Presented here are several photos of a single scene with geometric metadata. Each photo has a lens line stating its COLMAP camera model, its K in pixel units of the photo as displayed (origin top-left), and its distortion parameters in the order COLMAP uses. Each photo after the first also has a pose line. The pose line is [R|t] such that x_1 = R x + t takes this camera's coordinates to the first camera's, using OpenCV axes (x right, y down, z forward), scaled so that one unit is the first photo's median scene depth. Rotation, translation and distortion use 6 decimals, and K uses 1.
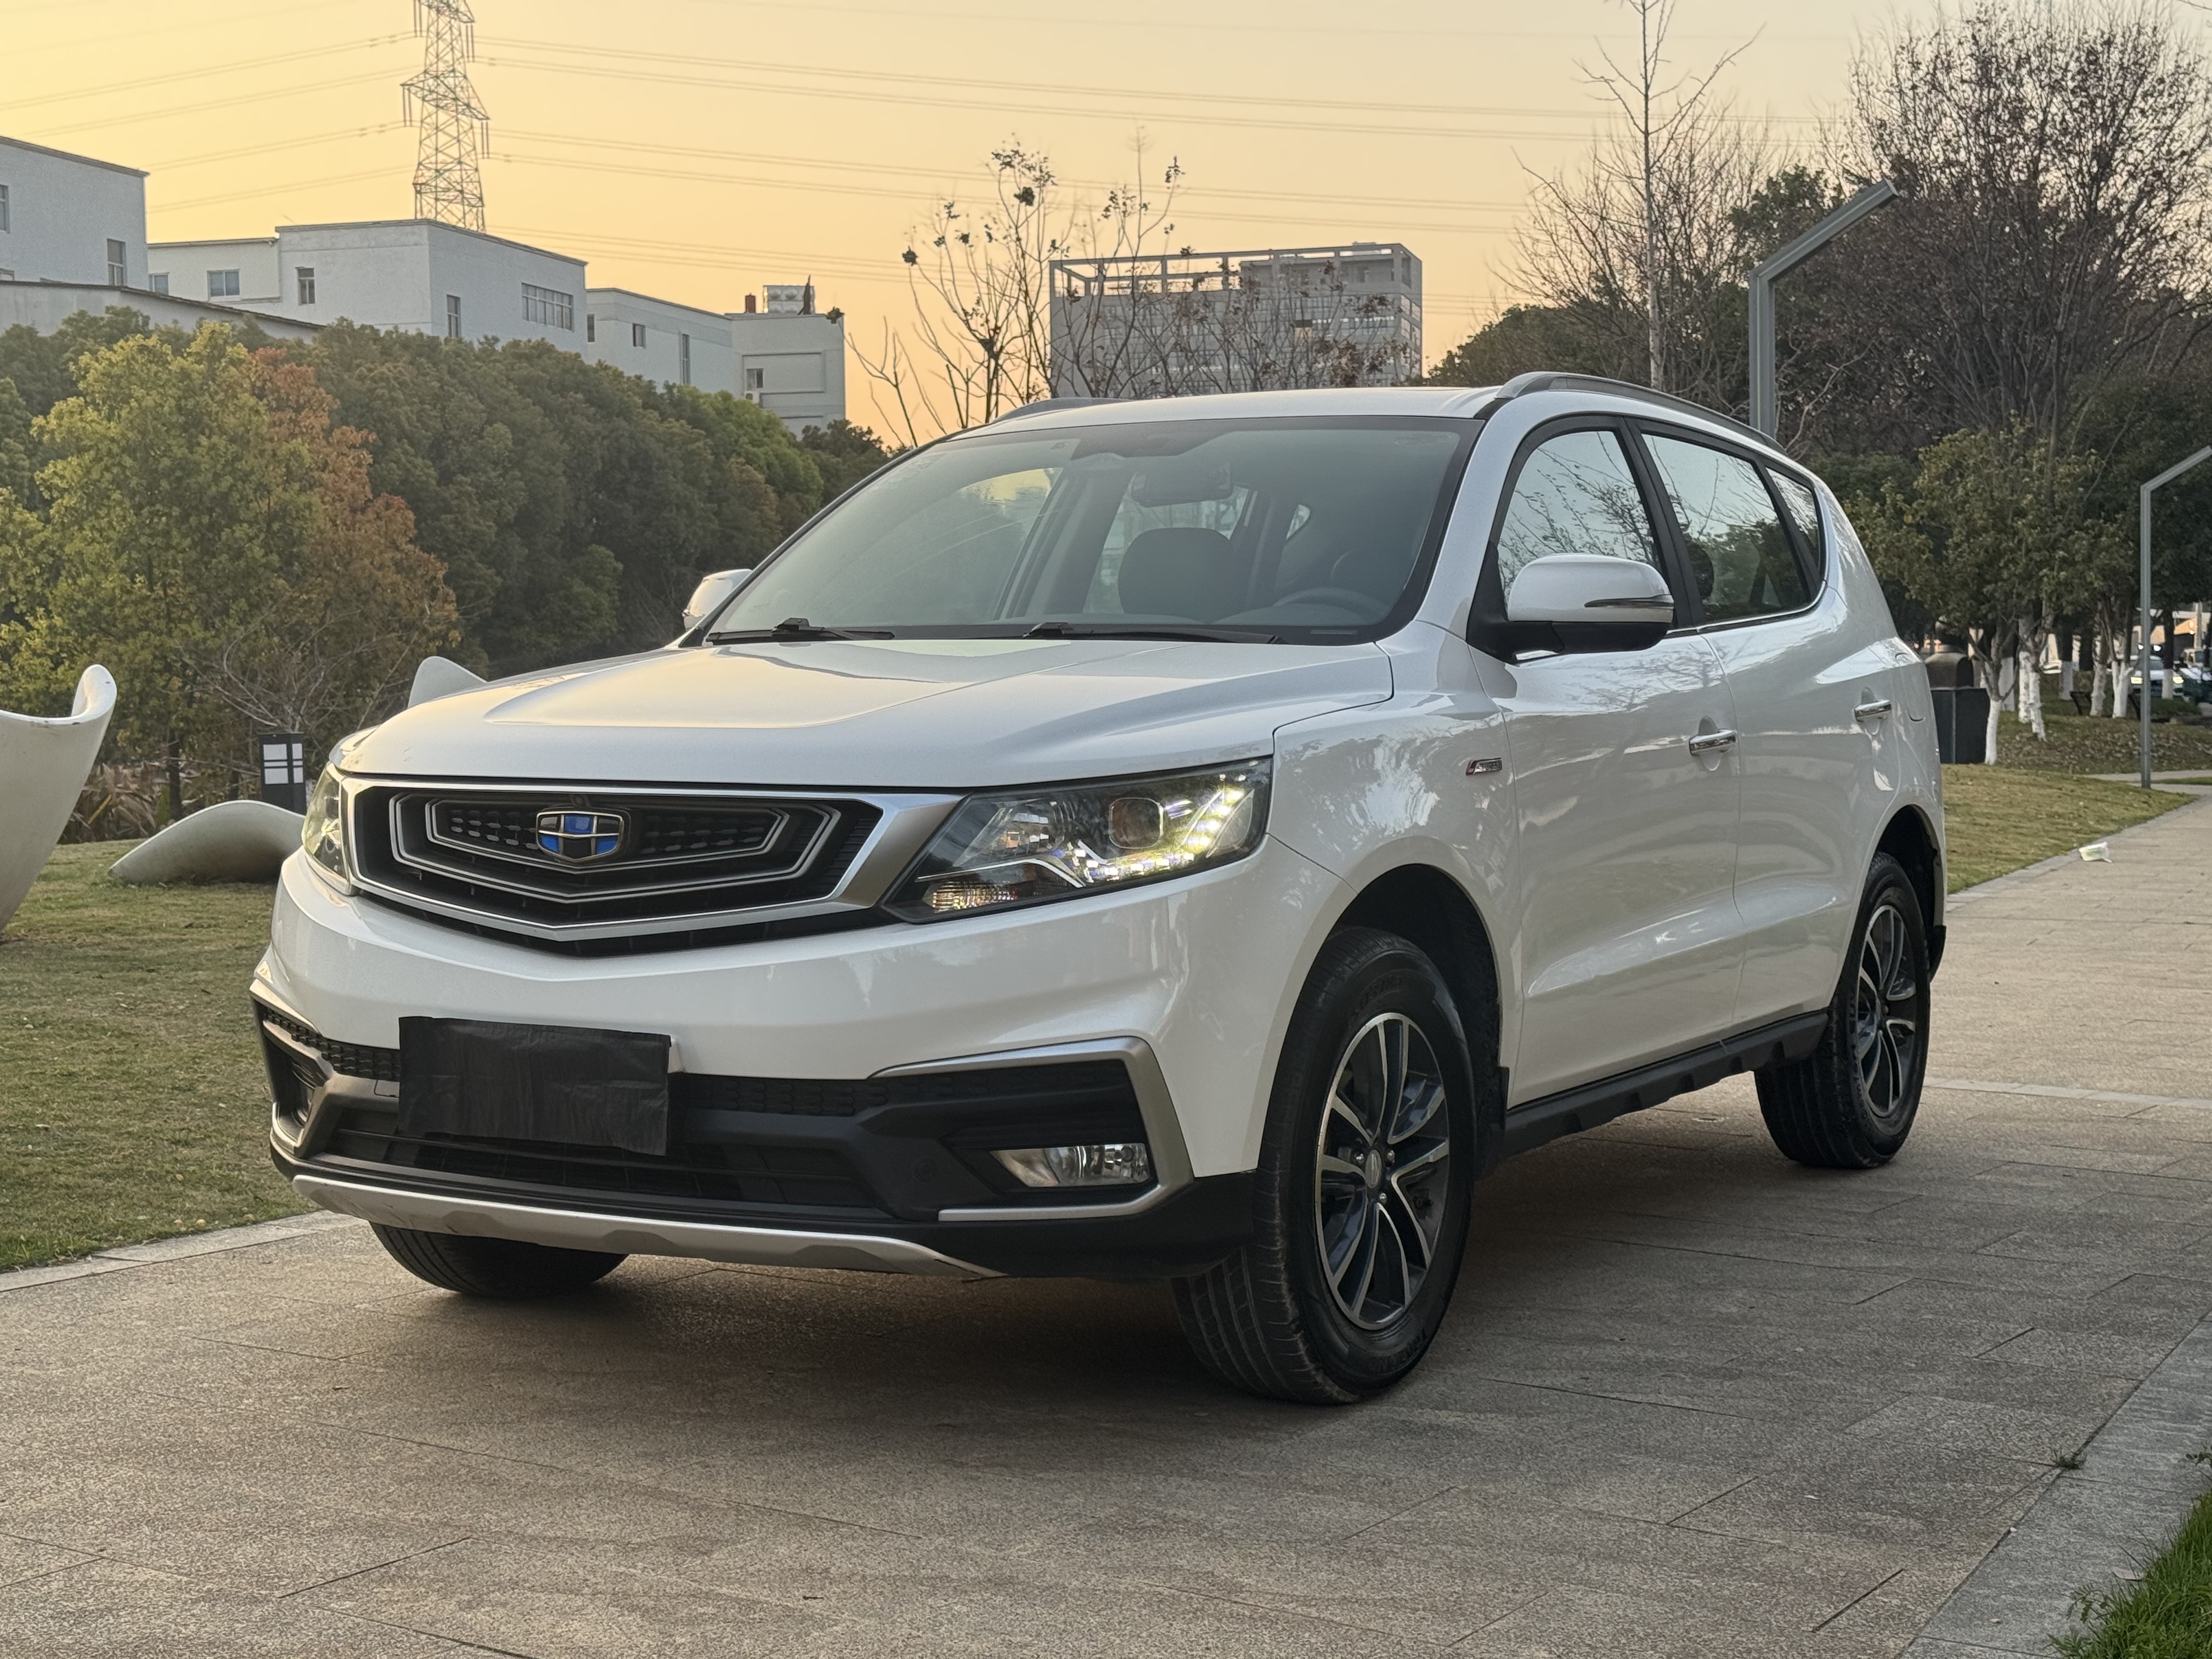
lens RADIAL K [[3061.2, 0, 1106.0], [0, 3061.2, 829.5], [0, 0, 1]] dist [0.146672, -0.125144]
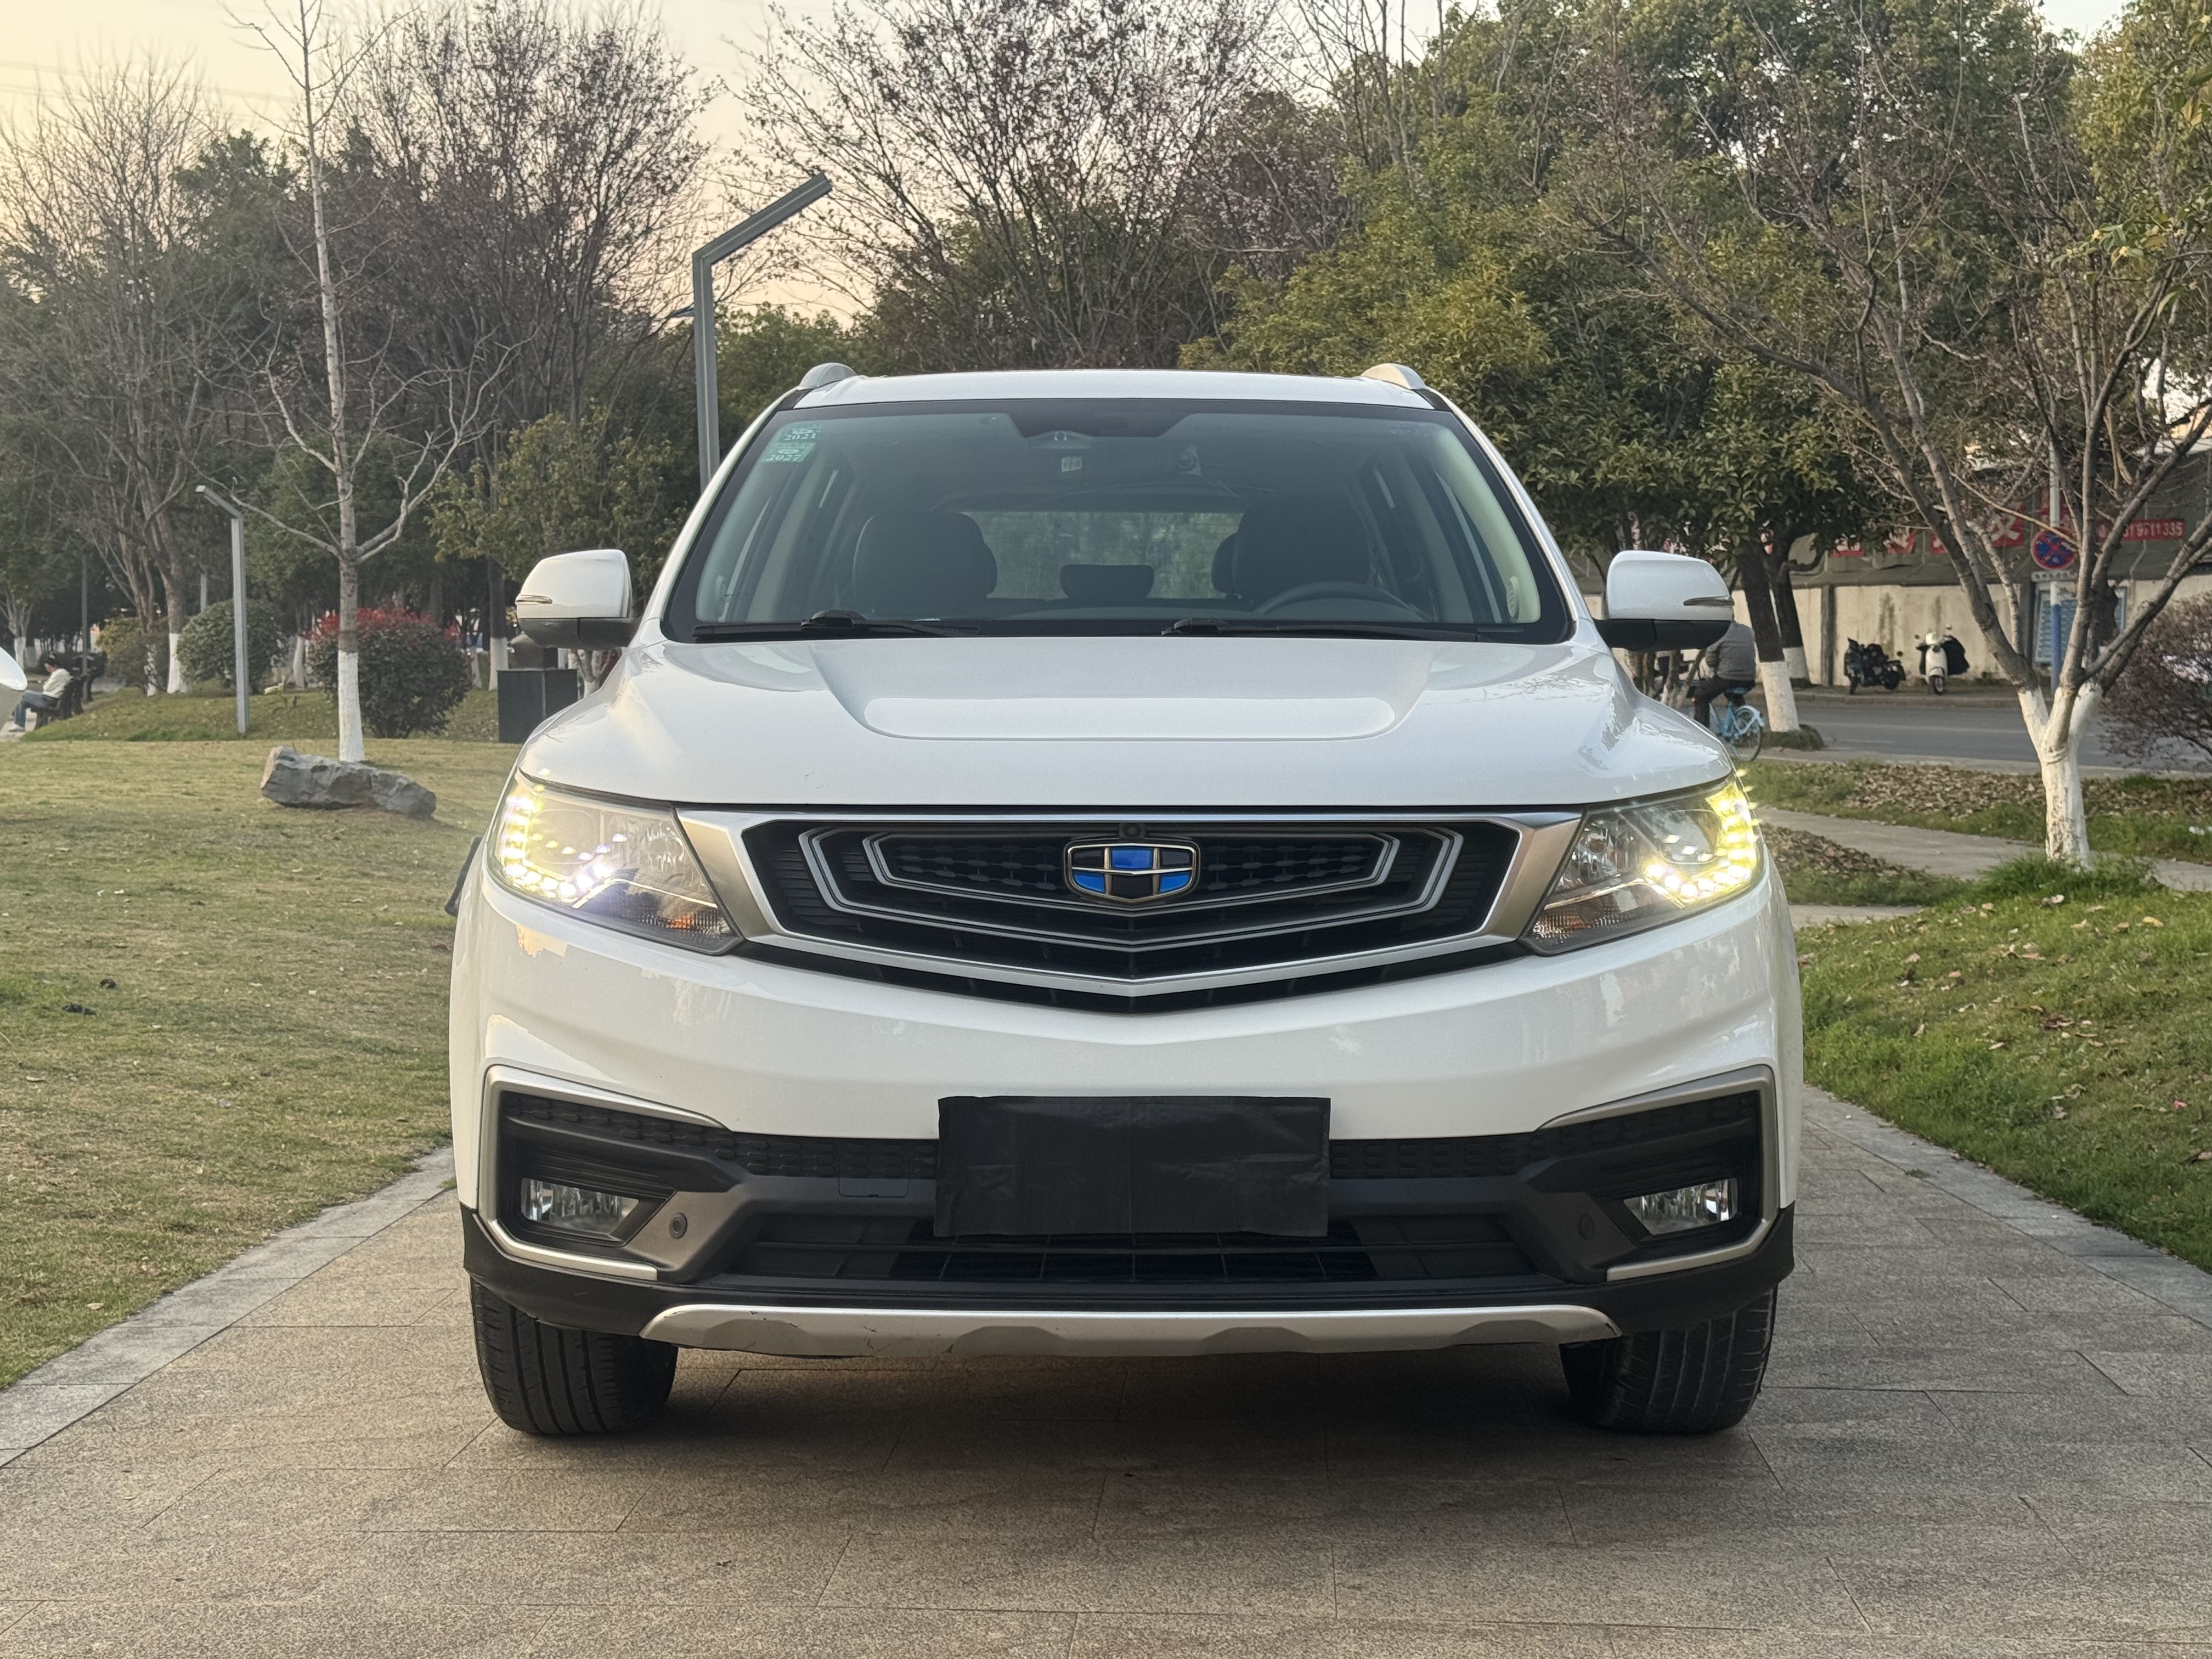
lens RADIAL K [[3061.2, 0, 1106.0], [0, 3061.2, 829.5], [0, 0, 1]] dist [0.146672, -0.125144]
pose [[0.865856, -0.029675, 0.499413, -0.601820], [0.025882, 0.999560, 0.014521, -0.022248], [-0.499624, 0.000353, 0.866242, 0.267355]]
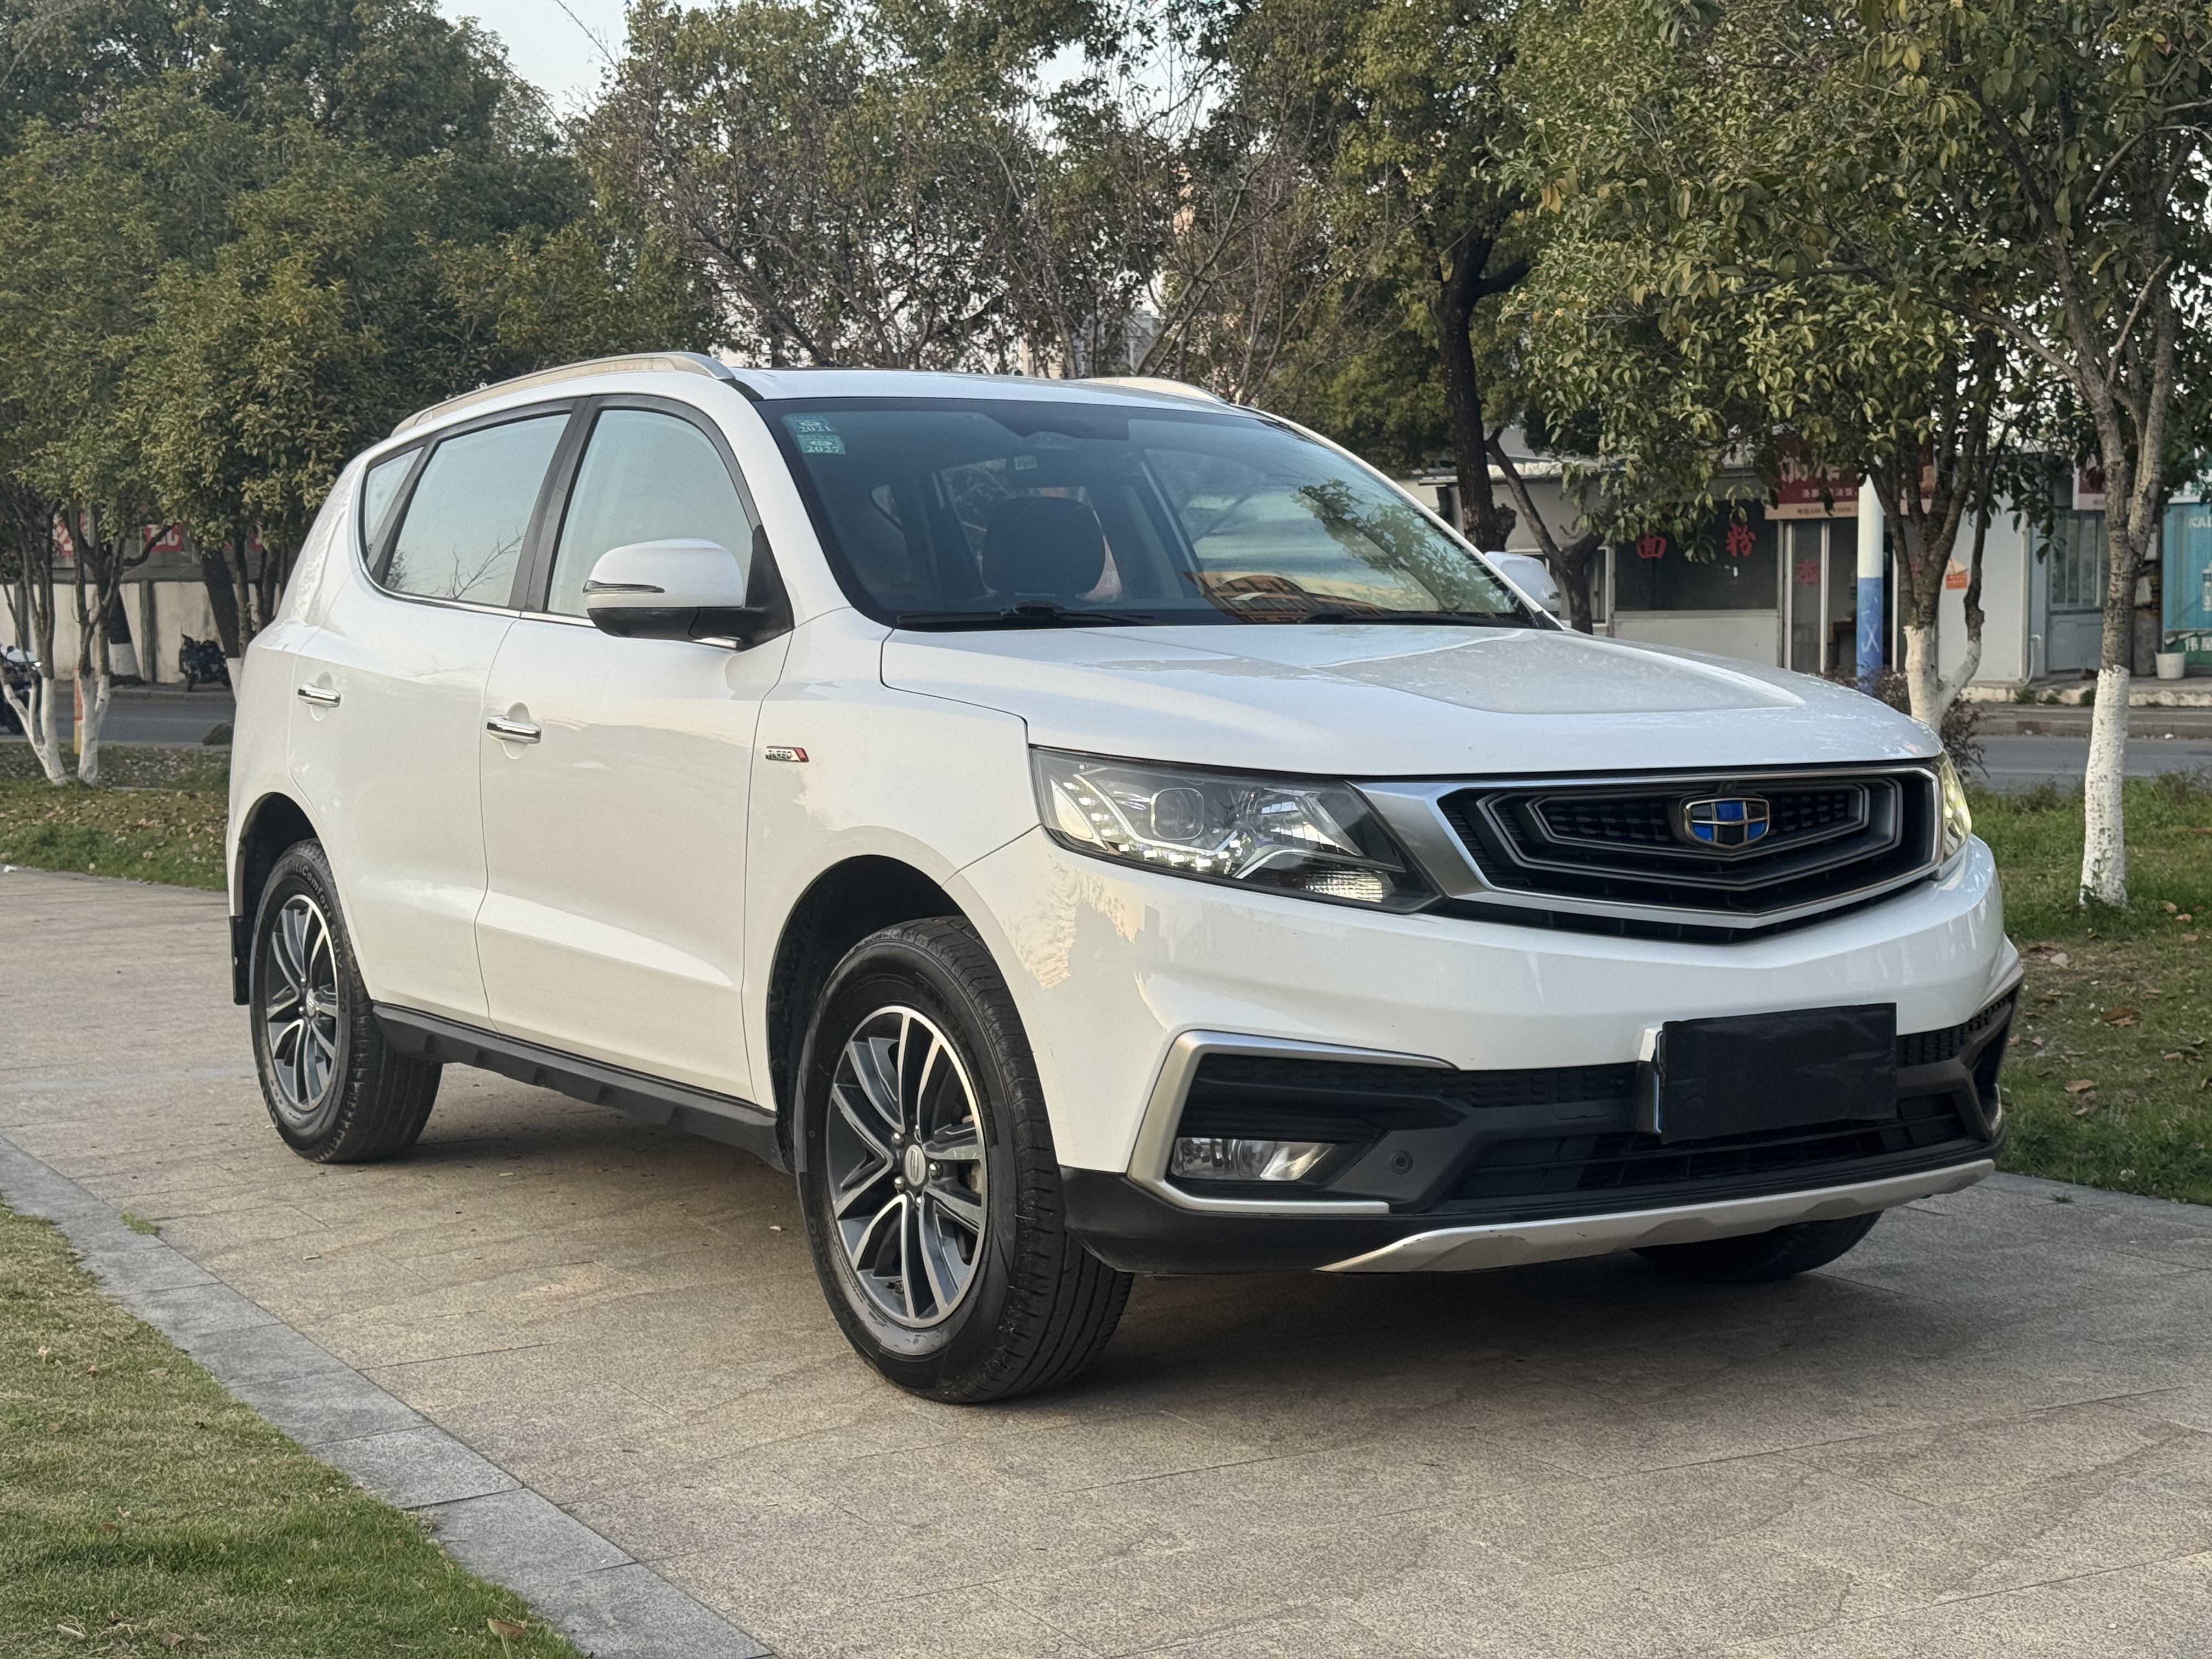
lens RADIAL K [[3061.2, 0, 1106.0], [0, 3061.2, 829.5], [0, 0, 1]] dist [0.146672, -0.125144]
pose [[0.459049, -0.056399, 0.886619, -1.149506], [0.050086, 0.998039, 0.037555, -0.043307], [-0.886998, 0.027168, 0.460974, 0.719362]]
